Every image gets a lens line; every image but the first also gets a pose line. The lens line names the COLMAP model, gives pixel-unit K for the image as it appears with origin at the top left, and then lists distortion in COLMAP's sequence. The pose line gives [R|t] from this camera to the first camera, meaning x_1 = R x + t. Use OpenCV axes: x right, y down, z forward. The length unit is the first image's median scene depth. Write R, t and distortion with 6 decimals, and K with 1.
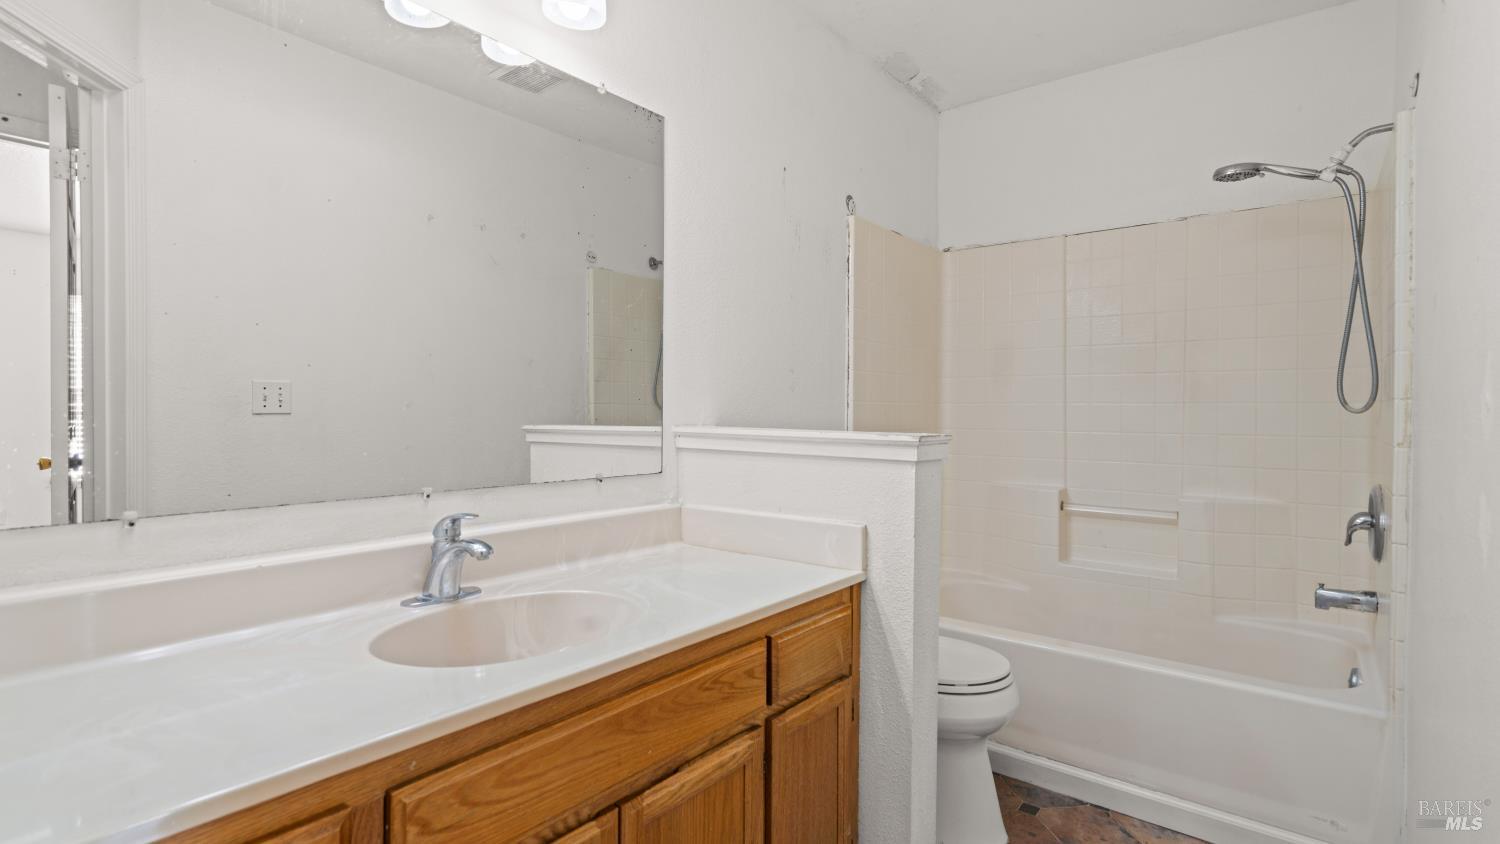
lens RADIAL K [[718.8, 0, 716.0], [0, 718.8, 431.1], [0, 0, 1]] dist [-0.002651, -0.000116]
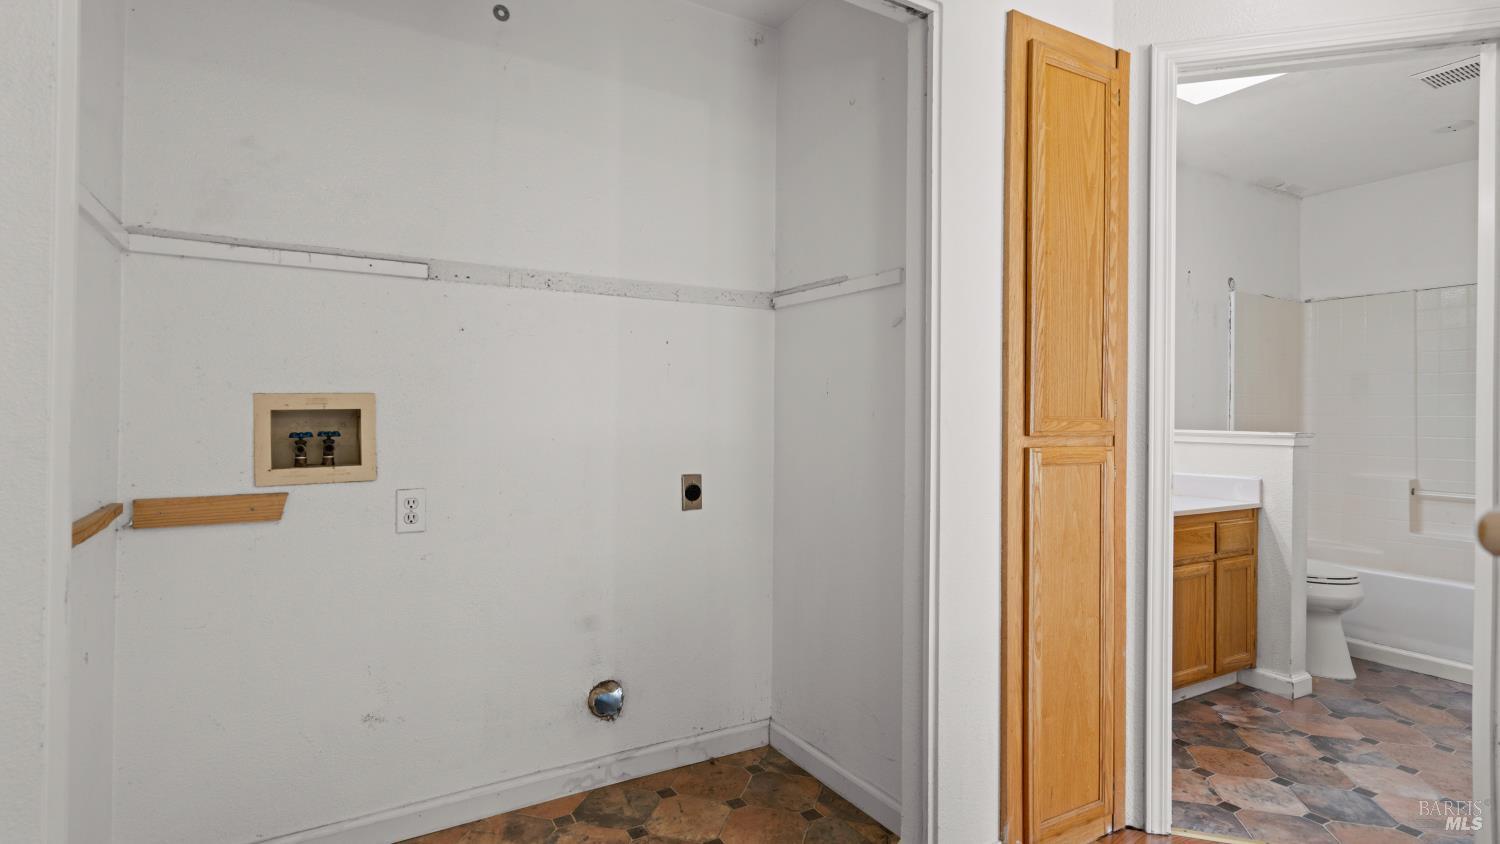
lens RADIAL K [[724.6, 0, 739.7], [0, 724.6, 416.3], [0, 0, 1]] dist [0.004454, 0.000965]
pose [[0.940205, 0.006597, -0.340545, -0.389493], [-0.016594, 0.999512, -0.026450, 0.030779], [0.340204, 0.030519, 0.939856, -1.153243]]
